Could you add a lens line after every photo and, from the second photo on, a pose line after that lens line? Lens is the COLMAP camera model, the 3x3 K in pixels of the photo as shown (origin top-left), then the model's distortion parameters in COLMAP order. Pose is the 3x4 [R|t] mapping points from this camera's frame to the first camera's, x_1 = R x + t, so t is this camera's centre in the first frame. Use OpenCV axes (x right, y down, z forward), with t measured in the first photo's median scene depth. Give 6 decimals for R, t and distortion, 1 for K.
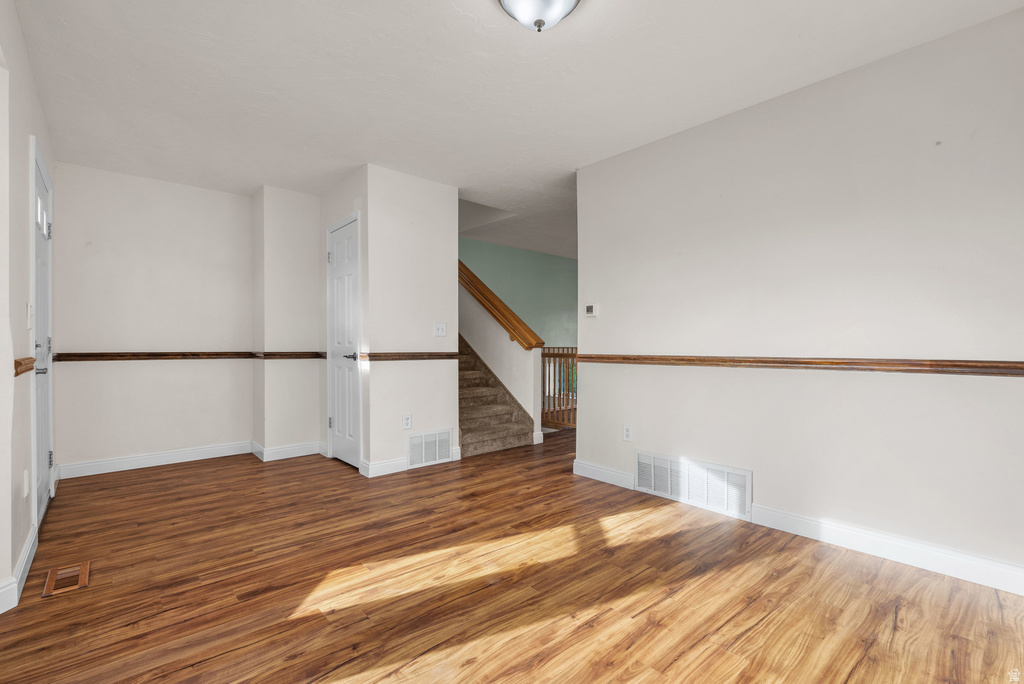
lens RADIAL K [[471.1, 0, 516.7], [0, 471.1, 346.4], [0, 0, 1]] dist [0.001659, 0.000066]
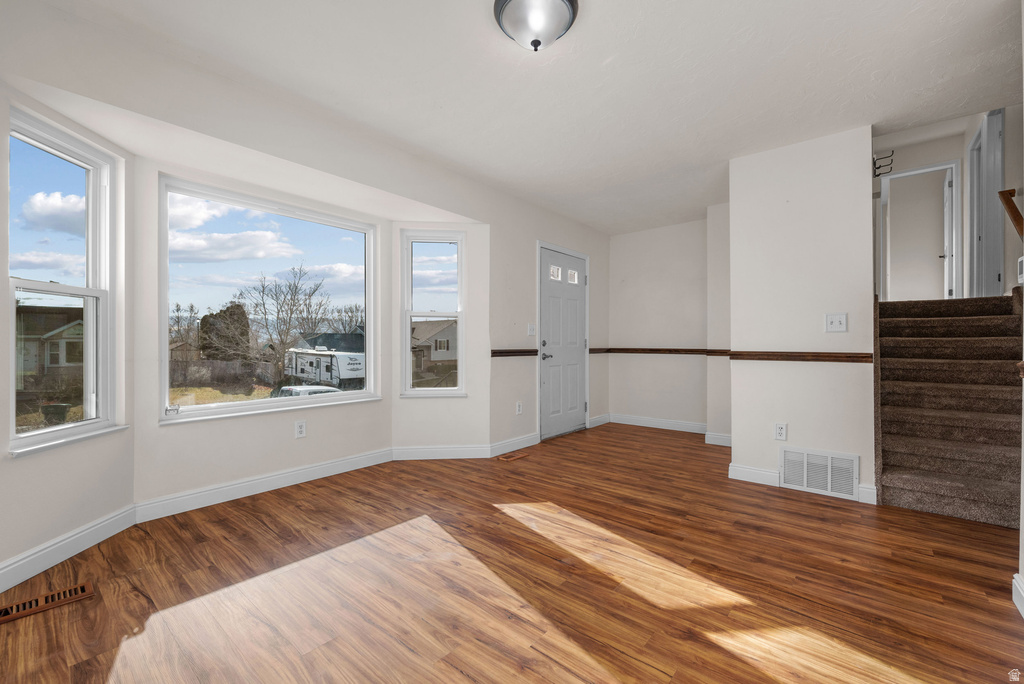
lens RADIAL K [[440.5, 0, 515.6], [0, 440.5, 341.6], [0, 0, 1]] dist [-0.001218, -0.000135]
pose [[0.122603, -0.005457, -0.992441, 0.752308], [-0.003957, 0.999974, -0.005987, 0.000811], [0.992448, 0.004662, 0.122578, 0.605368]]
